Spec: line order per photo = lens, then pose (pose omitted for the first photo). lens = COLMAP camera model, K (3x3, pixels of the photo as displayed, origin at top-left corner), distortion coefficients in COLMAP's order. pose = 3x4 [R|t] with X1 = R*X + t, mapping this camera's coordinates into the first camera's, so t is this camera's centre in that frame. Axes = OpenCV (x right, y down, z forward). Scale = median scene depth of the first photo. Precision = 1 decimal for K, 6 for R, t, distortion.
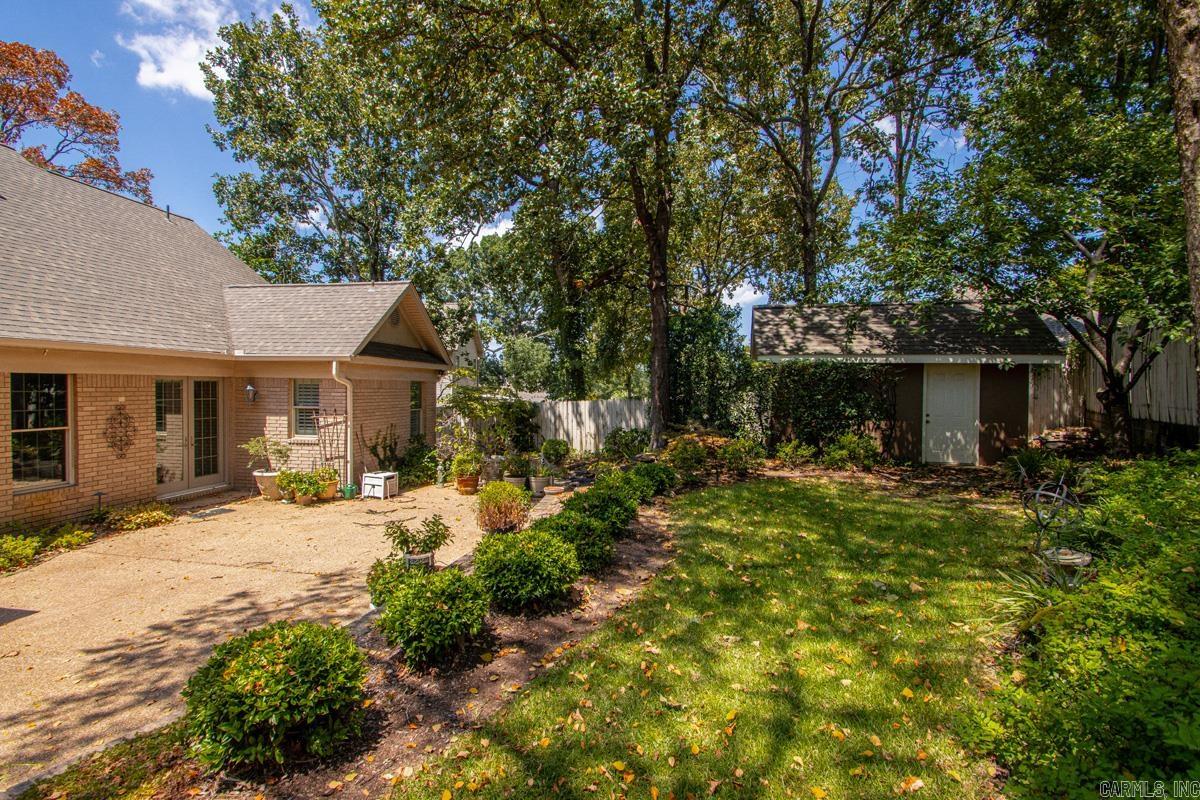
lens RADIAL K [[571.0, 0, 563.2], [0, 571.0, 397.9], [0, 0, 1]] dist [0.007609, -0.010495]
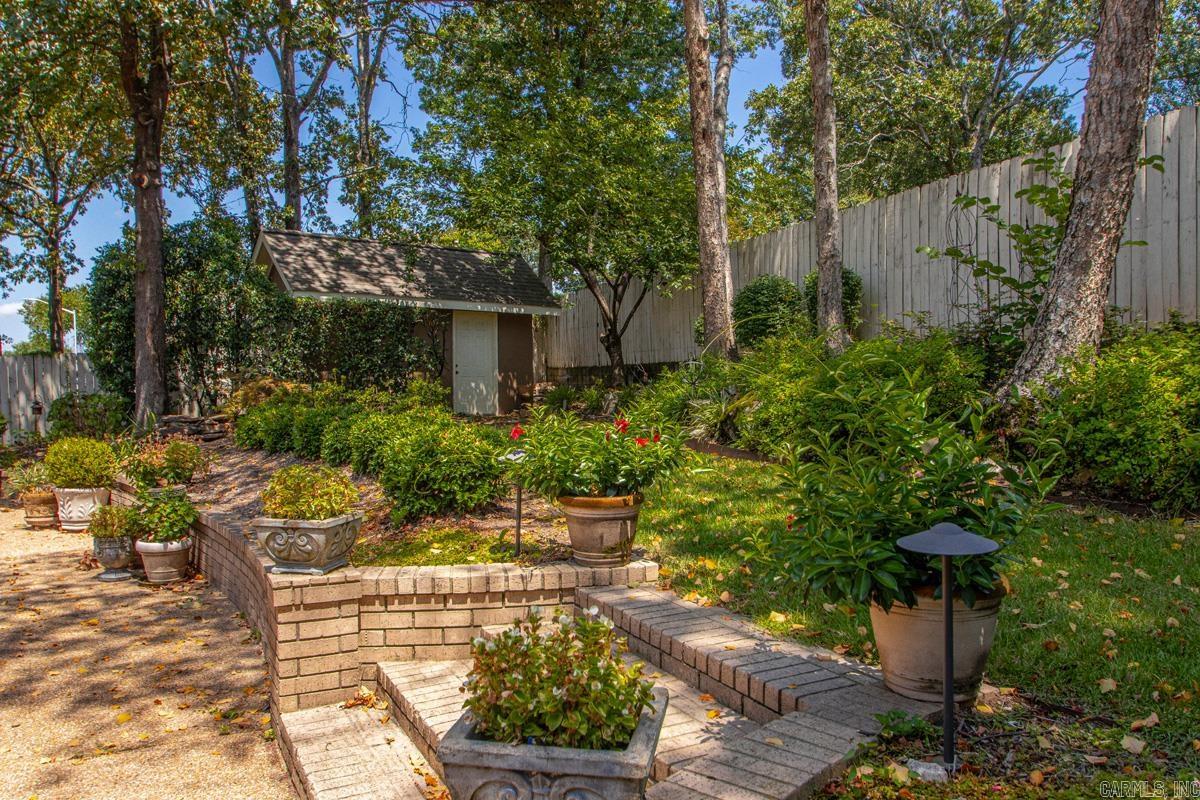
lens RADIAL K [[903.0, 0, 598.5], [0, 903.0, 394.2], [0, 0, 1]] dist [-0.005901, -0.000083]
pose [[0.623507, -0.021328, 0.781527, -0.390952], [0.018787, 0.999748, 0.012295, 0.064465], [-0.781592, 0.007017, 0.623751, -0.122126]]
